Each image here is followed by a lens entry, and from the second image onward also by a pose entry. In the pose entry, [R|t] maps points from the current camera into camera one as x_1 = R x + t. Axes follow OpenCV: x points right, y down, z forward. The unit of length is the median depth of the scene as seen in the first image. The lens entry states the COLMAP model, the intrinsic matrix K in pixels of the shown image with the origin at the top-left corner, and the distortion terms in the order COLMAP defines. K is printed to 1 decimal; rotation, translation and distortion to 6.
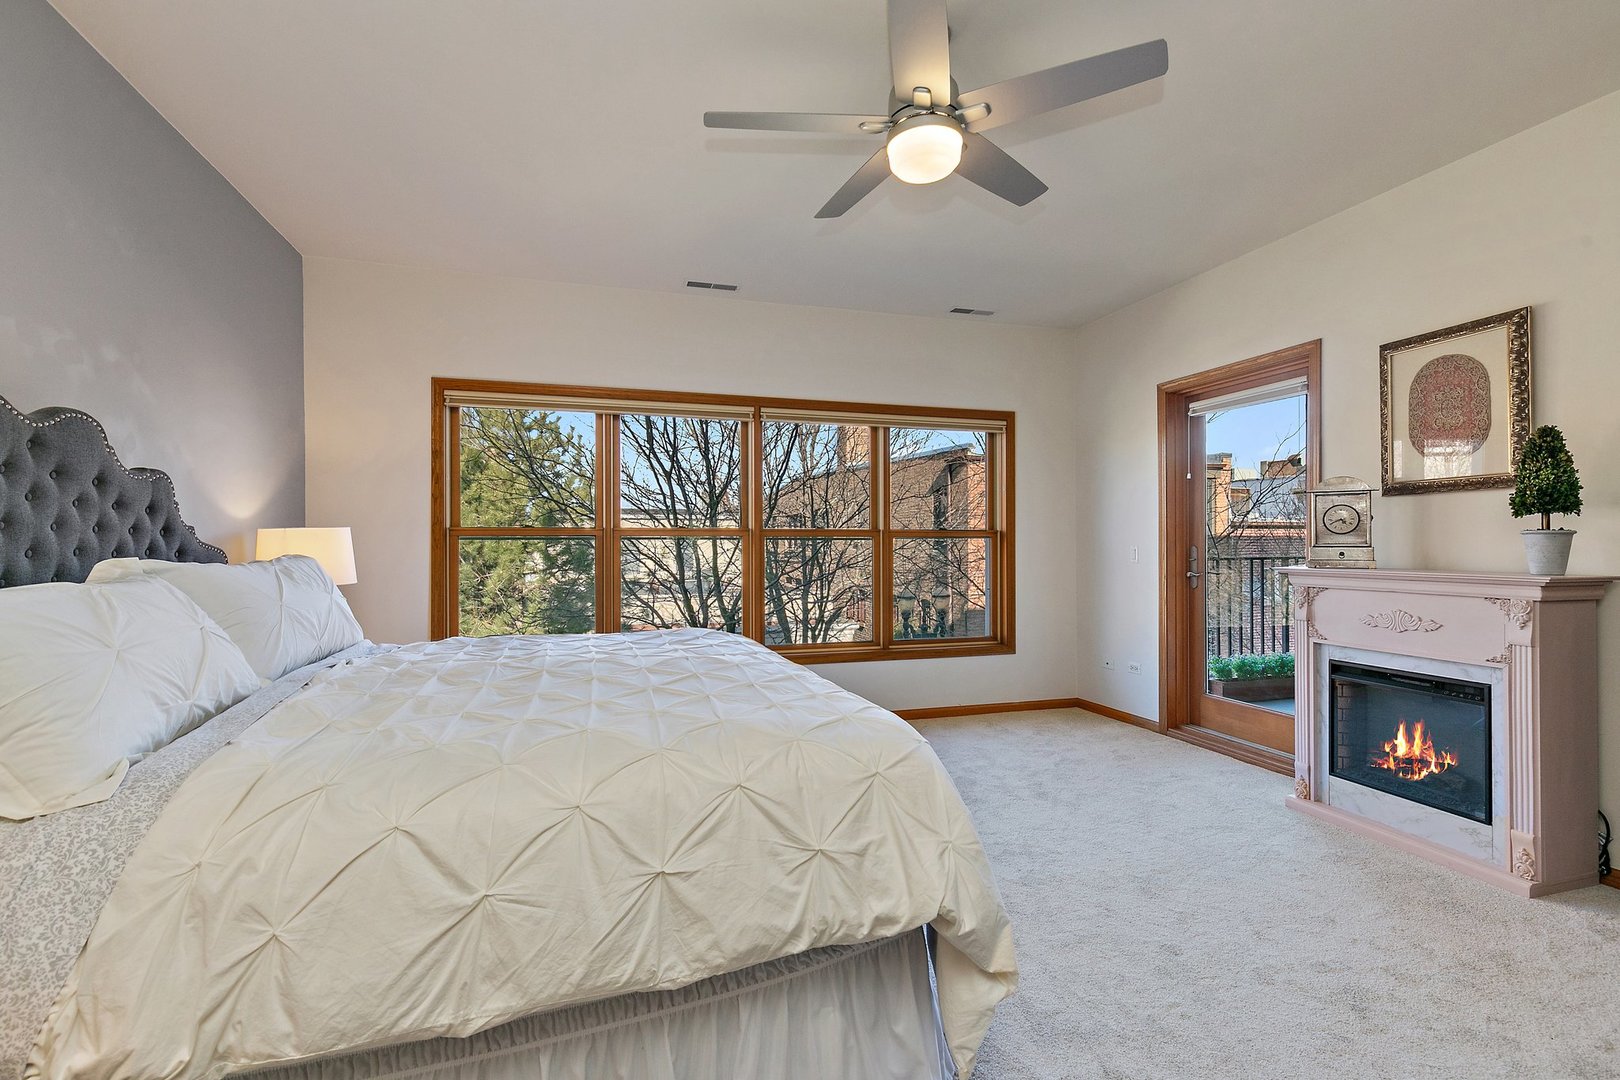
lens RADIAL K [[712.3, 0, 808.4], [0, 712.3, 533.1], [0, 0, 1]] dist [-0.002176, -0.000214]
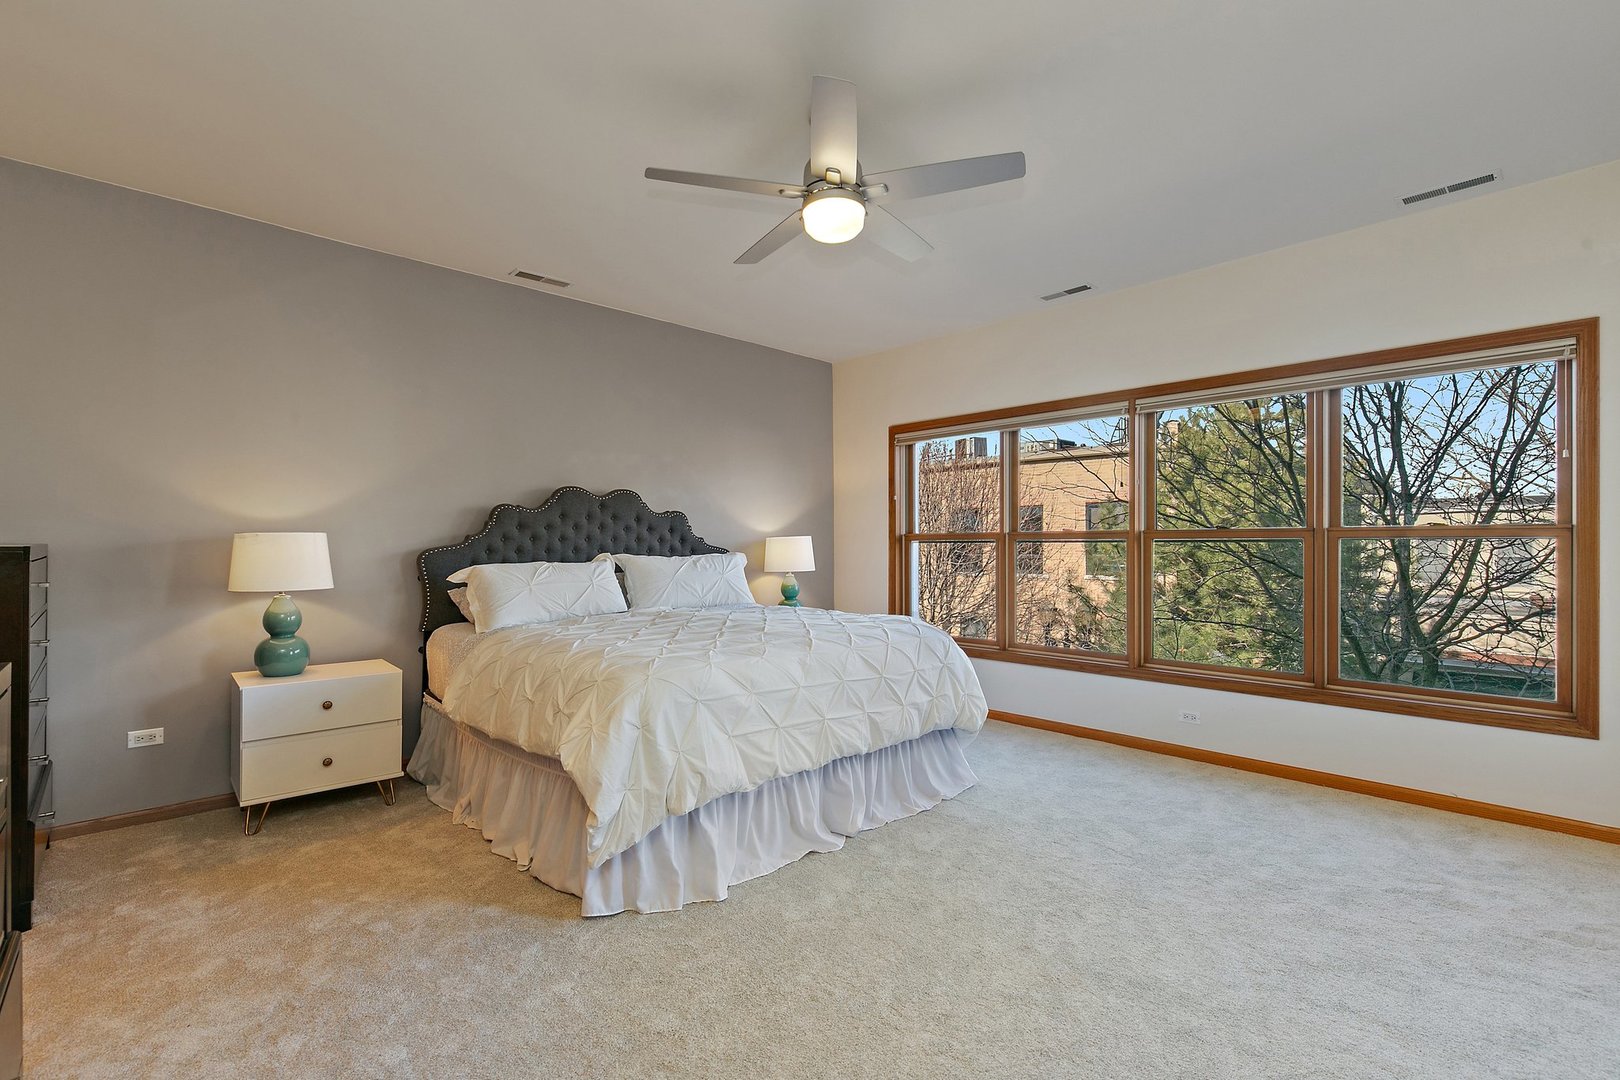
lens RADIAL K [[738.0, 0, 805.6], [0, 738.0, 542.3], [0, 0, 1]] dist [0.005596, 0.000169]
pose [[0.435735, -0.003965, -0.900066, 0.726016], [0.012690, 0.999918, 0.001738, 0.002375], [0.899985, -0.012179, 0.435750, 0.231936]]
